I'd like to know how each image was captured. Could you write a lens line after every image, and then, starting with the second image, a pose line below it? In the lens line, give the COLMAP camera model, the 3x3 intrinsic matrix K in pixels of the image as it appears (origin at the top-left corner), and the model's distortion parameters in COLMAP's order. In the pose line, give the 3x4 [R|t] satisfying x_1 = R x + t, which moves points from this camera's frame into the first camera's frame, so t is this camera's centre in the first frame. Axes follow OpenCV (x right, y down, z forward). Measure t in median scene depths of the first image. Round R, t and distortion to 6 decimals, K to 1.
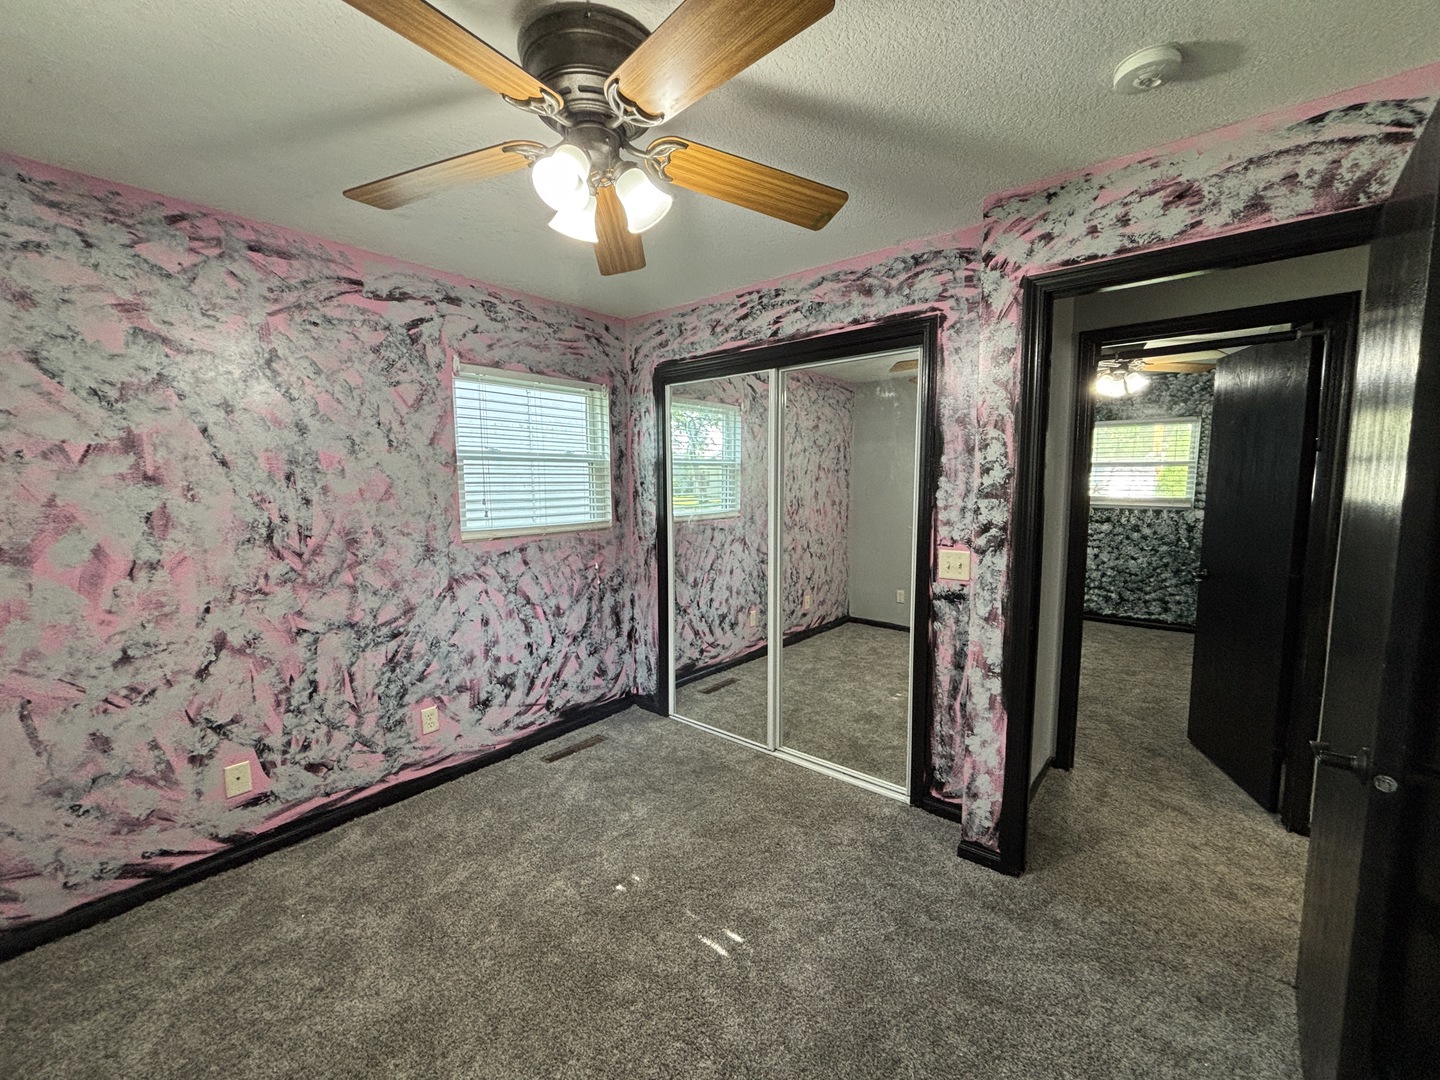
lens RADIAL K [[582.3, 0, 720.0], [0, 582.3, 539.0], [0, 0, 1]] dist [0.004828, -0.000223]
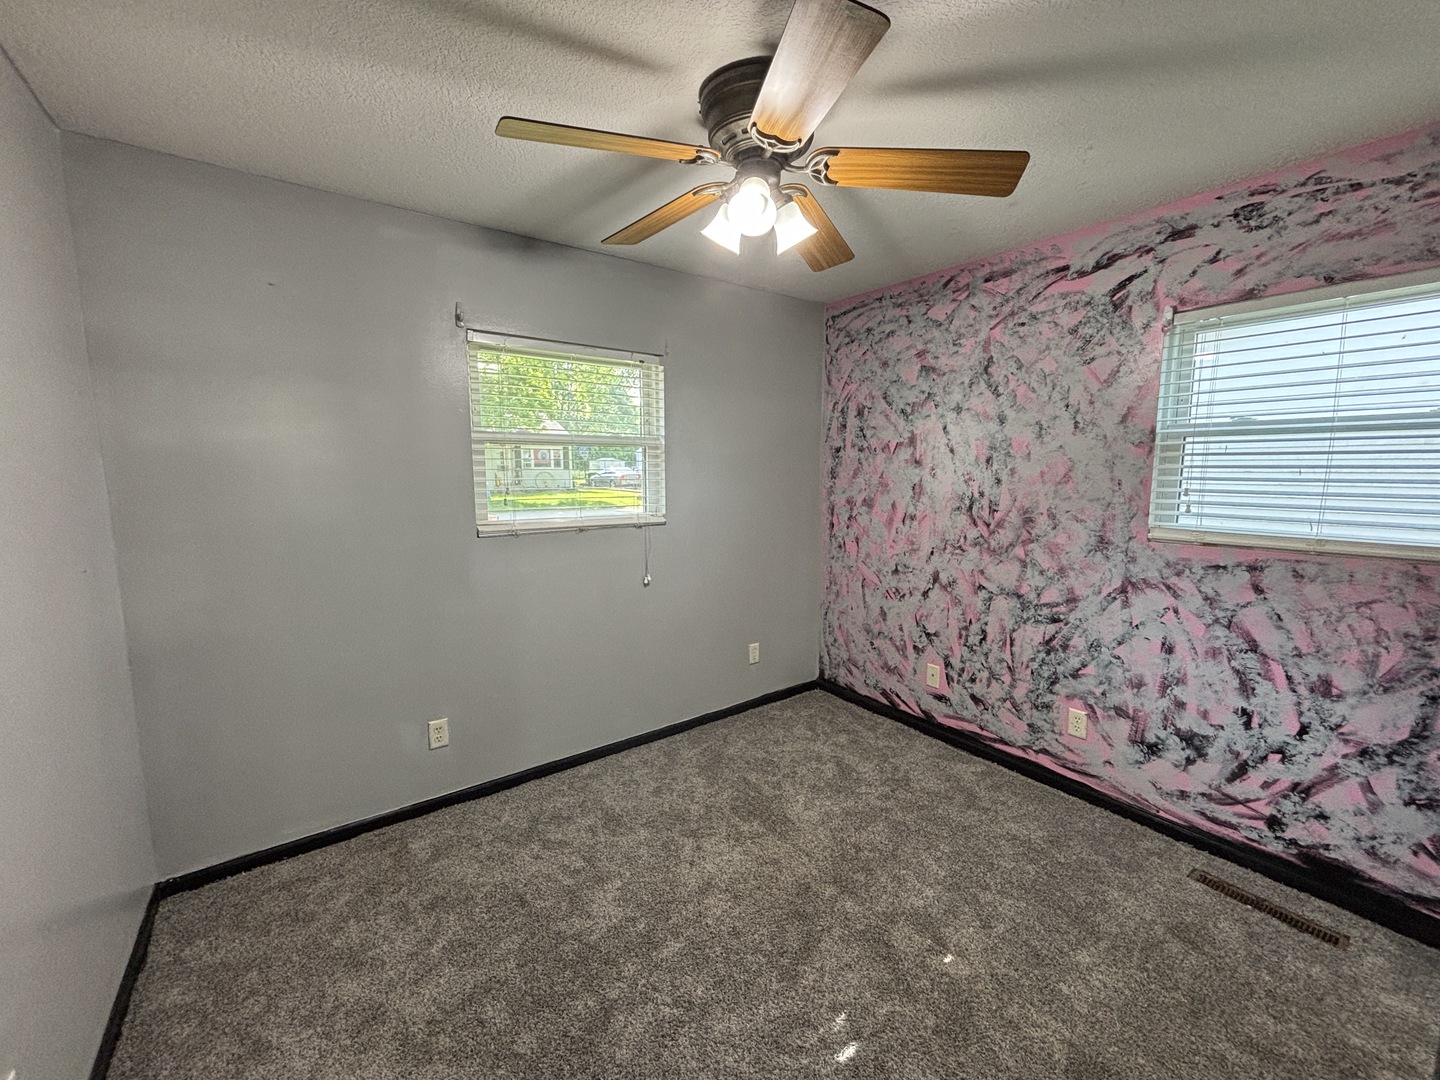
lens RADIAL K [[582.3, 0, 720.0], [0, 582.3, 539.0], [0, 0, 1]] dist [0.004828, -0.000223]
pose [[-0.234081, 0.126279, -0.963981, 0.577292], [-0.099406, 0.983223, 0.152938, -0.073435], [0.967122, 0.131626, -0.217601, 0.723985]]
